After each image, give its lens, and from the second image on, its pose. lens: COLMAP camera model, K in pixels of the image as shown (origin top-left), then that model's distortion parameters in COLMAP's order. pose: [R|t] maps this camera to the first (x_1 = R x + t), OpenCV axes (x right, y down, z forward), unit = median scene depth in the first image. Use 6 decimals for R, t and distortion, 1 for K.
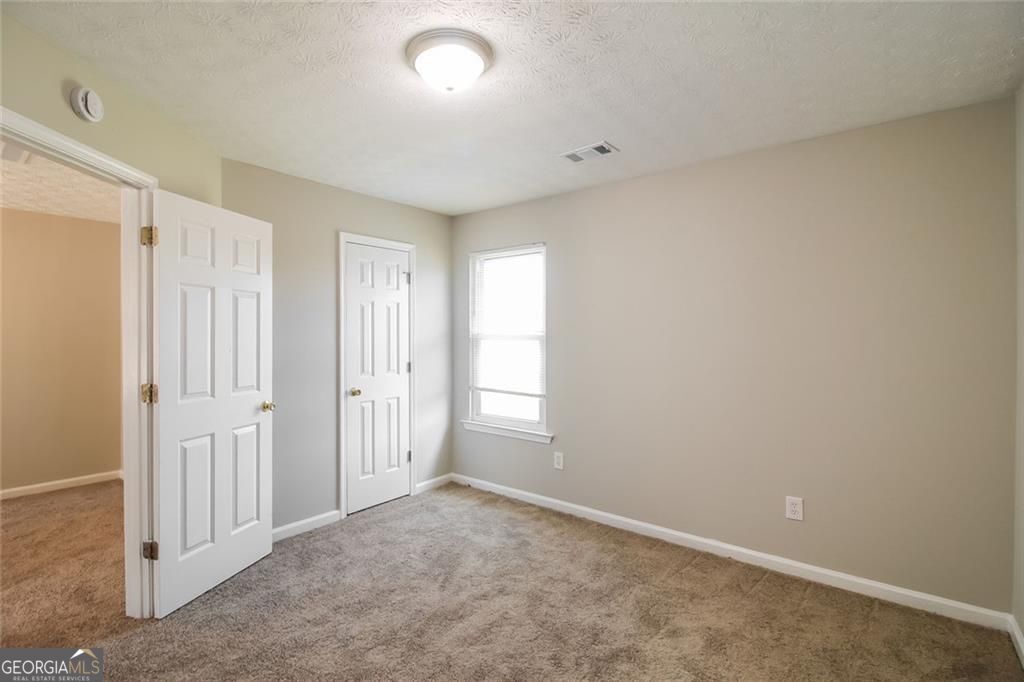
lens RADIAL K [[480.0, 0, 512.0], [0, 480.0, 341.0], [0, 0, 1]] dist [0.003635, -0.008574]
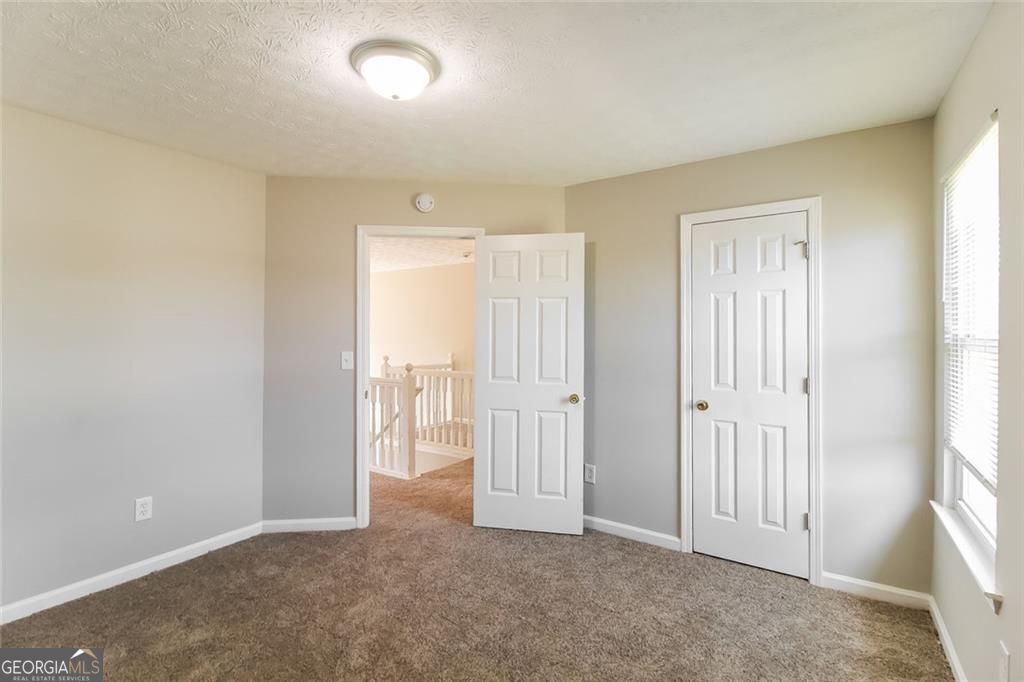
lens RADIAL K [[480.0, 0, 512.0], [0, 480.0, 341.0], [0, 0, 1]] dist [0.003635, -0.008574]
pose [[0.067345, 0.009211, -0.997687, 0.466697], [-0.021360, 0.999742, 0.007788, -0.003111], [0.997501, 0.020786, 0.067525, 0.624320]]
